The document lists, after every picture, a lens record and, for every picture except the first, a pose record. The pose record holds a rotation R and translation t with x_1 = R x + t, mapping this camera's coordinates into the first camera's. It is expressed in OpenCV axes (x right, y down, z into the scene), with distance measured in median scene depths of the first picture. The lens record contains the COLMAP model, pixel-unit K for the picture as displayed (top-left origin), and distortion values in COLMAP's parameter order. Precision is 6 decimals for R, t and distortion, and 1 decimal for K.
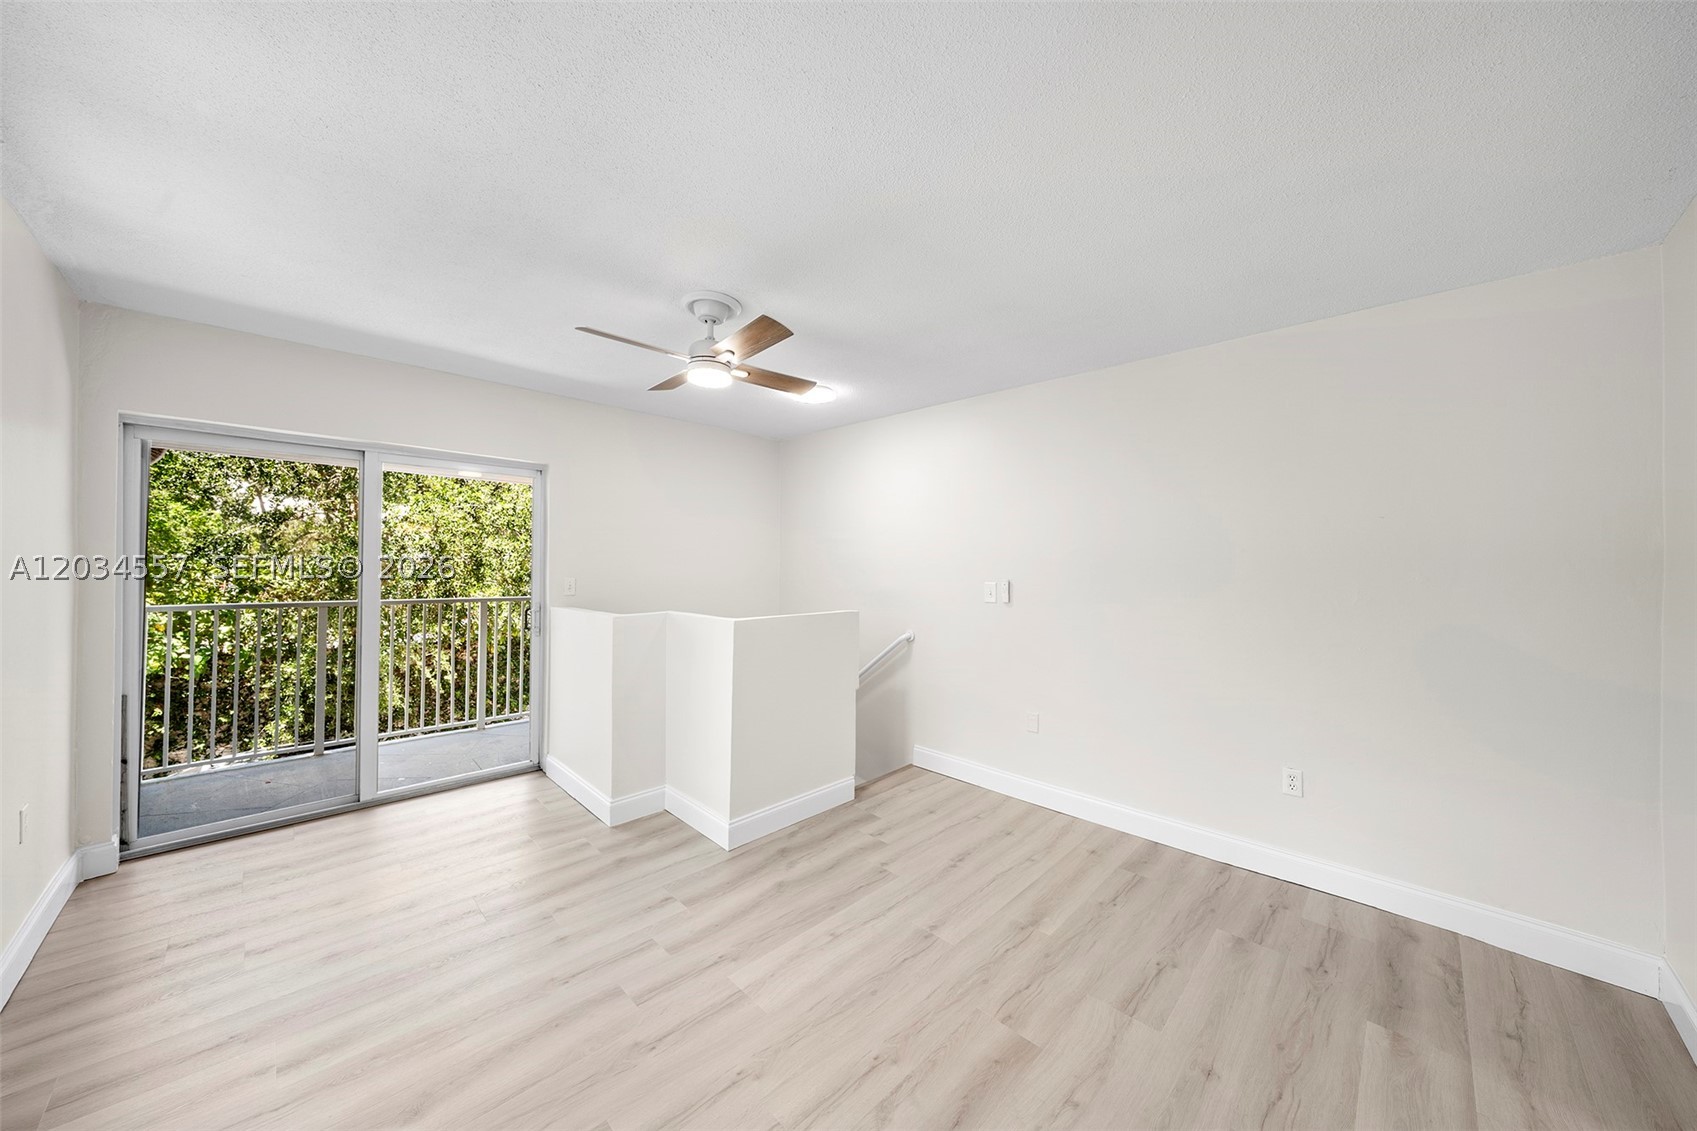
lens RADIAL K [[586.7, 0, 832.7], [0, 586.7, 555.8], [0, 0, 1]] dist [-0.006145, -0.000082]
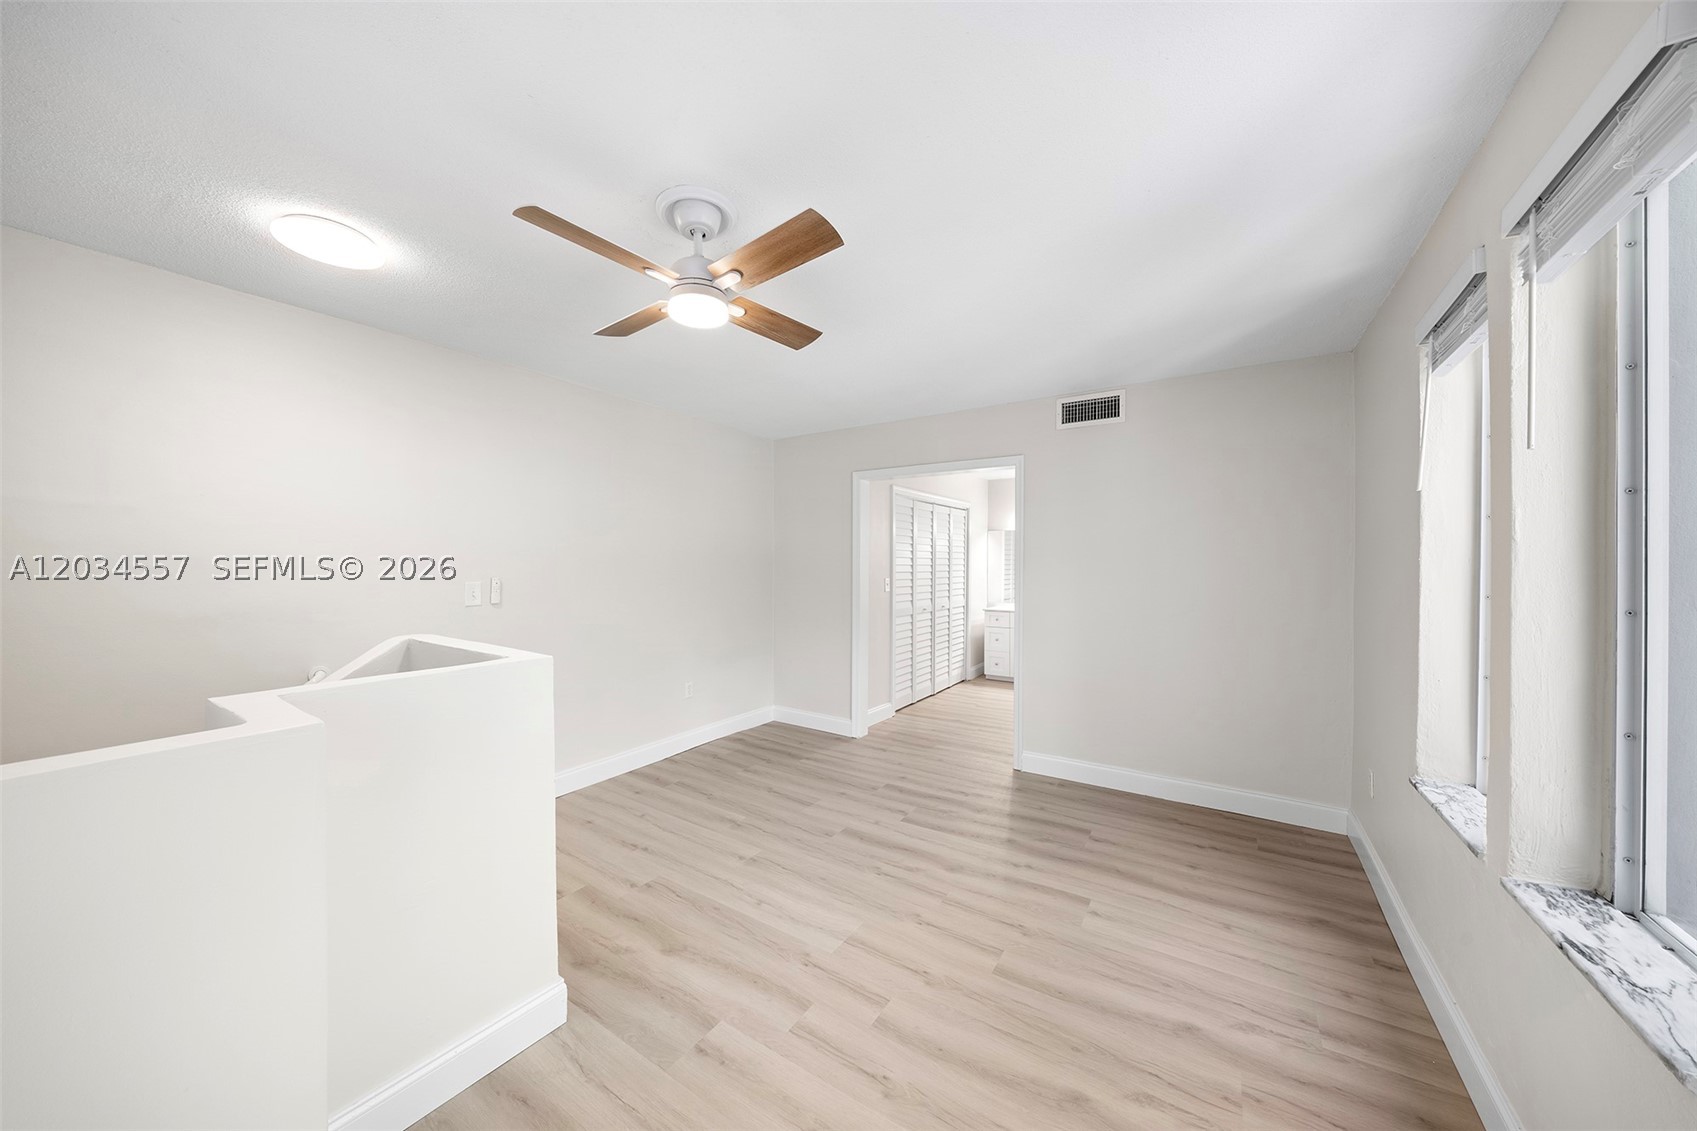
lens RADIAL K [[586.7, 0, 832.8], [0, 586.7, 562.2], [0, 0, 1]] dist [-0.006145, -0.000082]
pose [[-0.210485, -0.011541, 0.977529, -1.066092], [-0.018748, 0.999794, 0.007767, 0.001482], [-0.977417, -0.016692, -0.210658, 1.085453]]
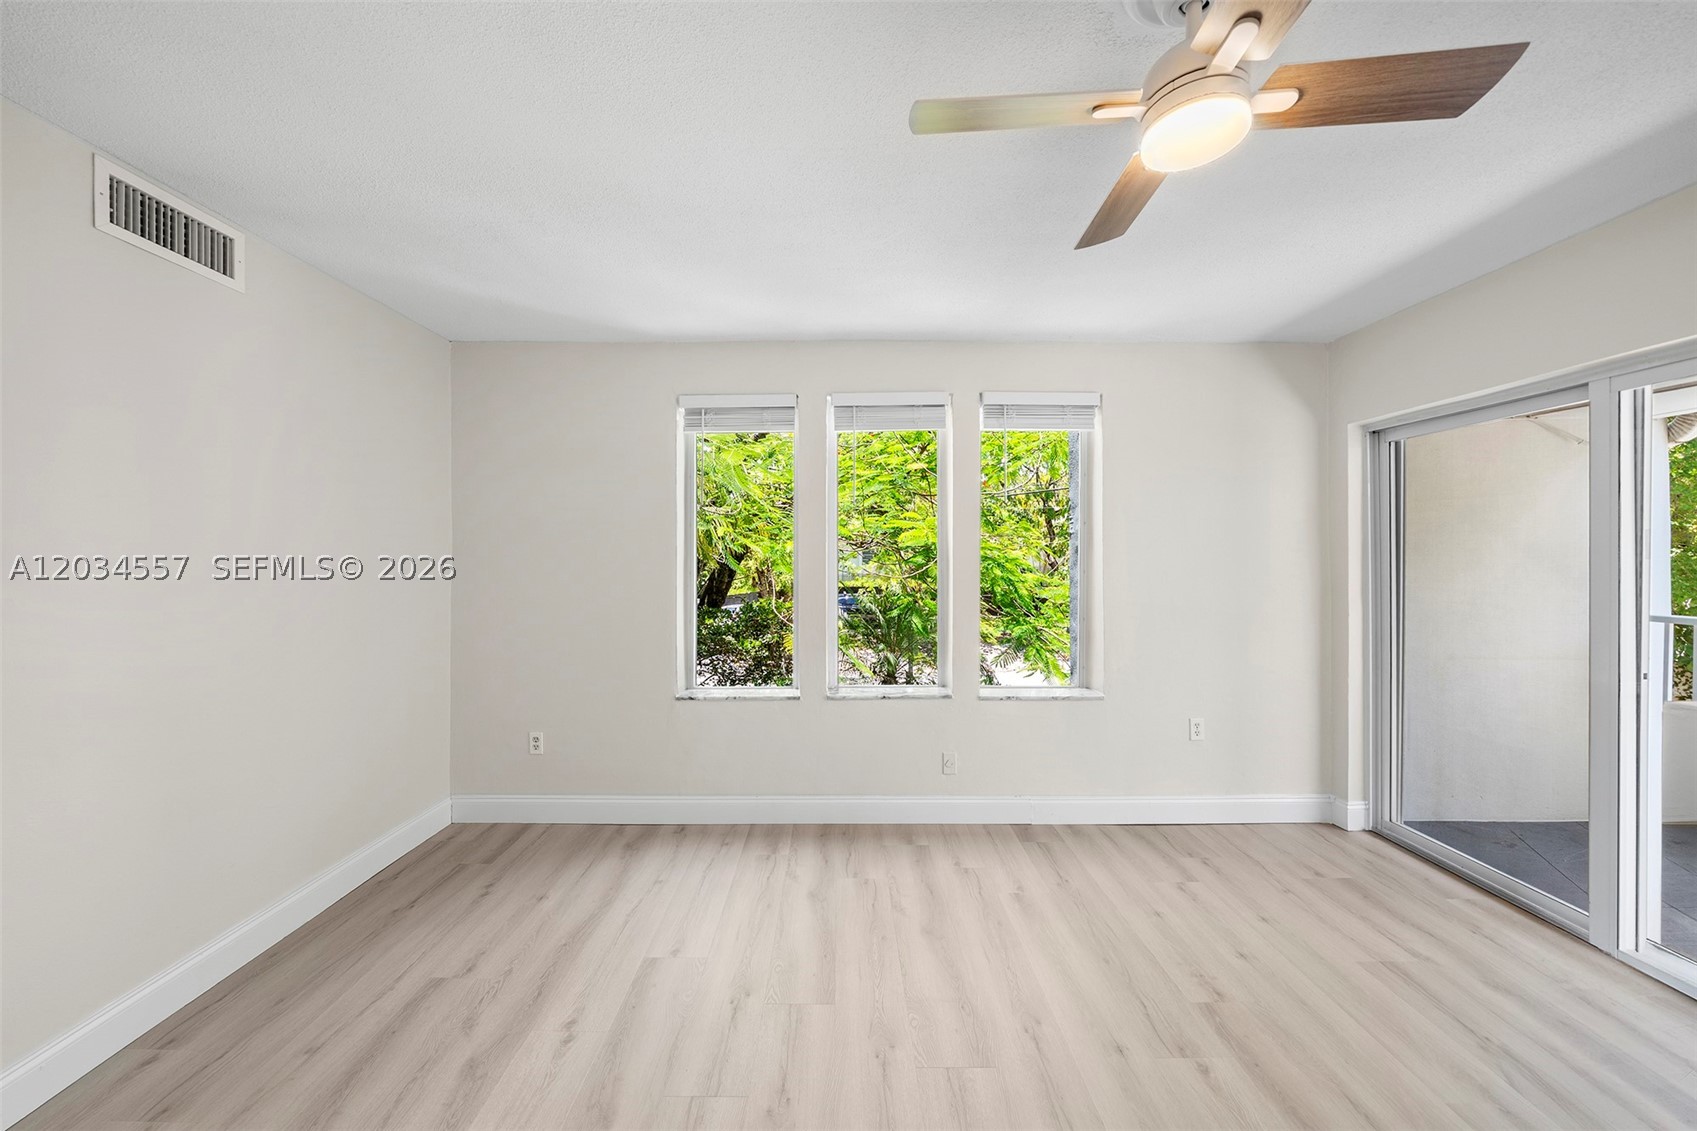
lens RADIAL K [[586.7, 0, 840.2], [0, 586.7, 561.5], [0, 0, 1]] dist [-0.006145, -0.000082]
pose [[-0.692952, -0.006737, -0.720953, 0.326402], [0.000837, 0.999948, -0.010148, 0.027796], [0.720984, -0.007635, -0.692910, 1.220413]]
